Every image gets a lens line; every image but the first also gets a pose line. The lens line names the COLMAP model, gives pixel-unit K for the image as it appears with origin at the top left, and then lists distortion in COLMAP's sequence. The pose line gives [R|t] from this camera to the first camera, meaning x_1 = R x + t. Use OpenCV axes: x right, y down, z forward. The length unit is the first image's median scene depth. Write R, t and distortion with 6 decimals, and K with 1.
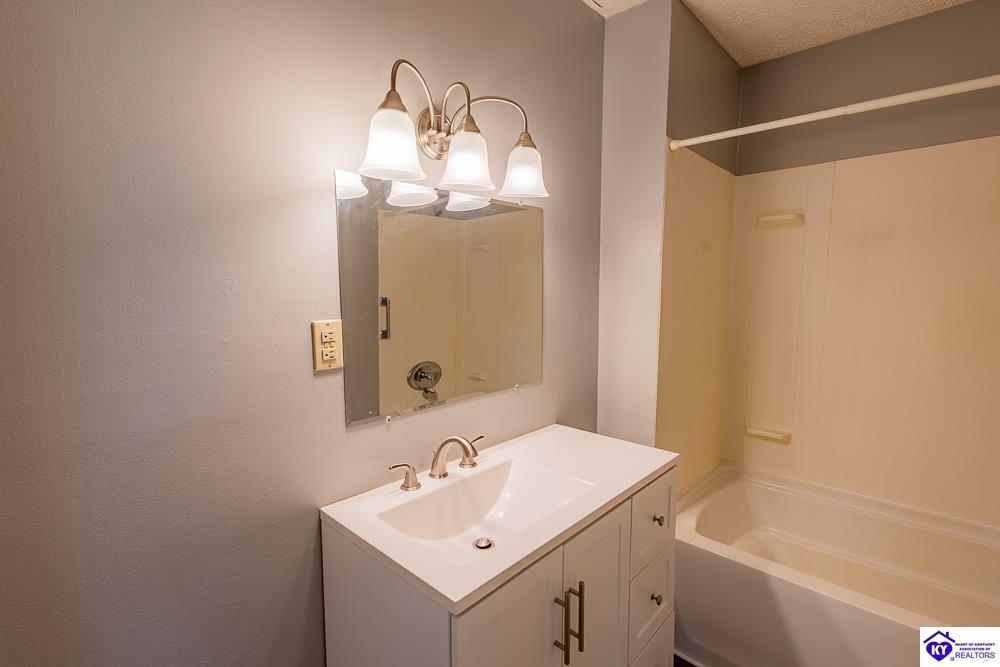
lens RADIAL K [[465.0, 0, 502.8], [0, 465.0, 329.9], [0, 0, 1]] dist [0.013460, -0.000048]
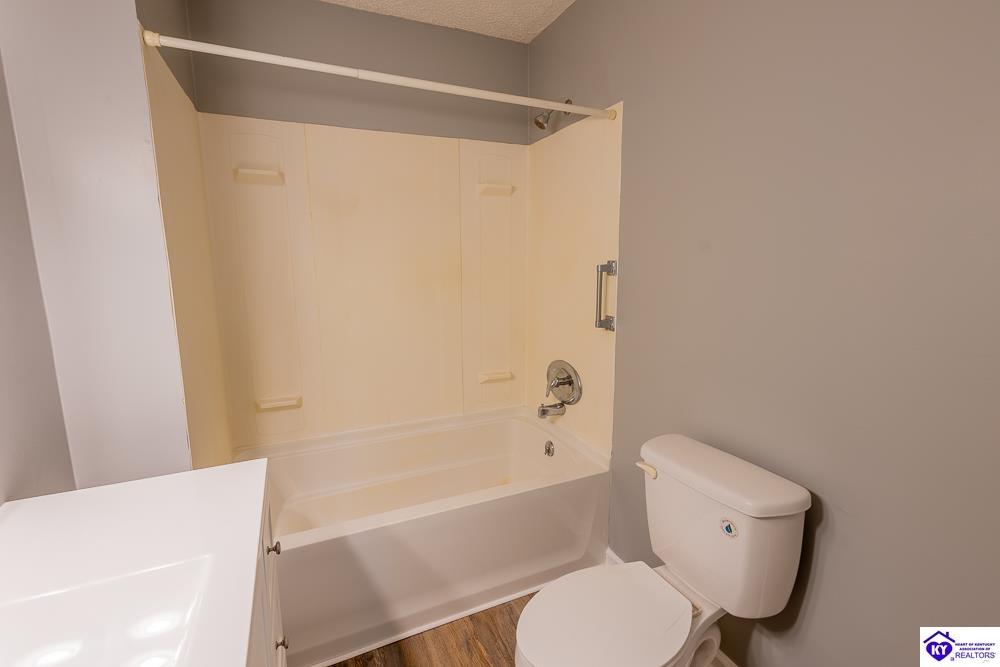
lens RADIAL K [[459.0, 0, 501.8], [0, 459.0, 330.7], [0, 0, 1]] dist [0.009756, 0.000047]
pose [[0.382064, -0.158942, 0.910365, -0.145910], [0.089761, 0.986823, 0.134620, -0.017543], [-0.919766, 0.030282, 0.391296, 0.314420]]
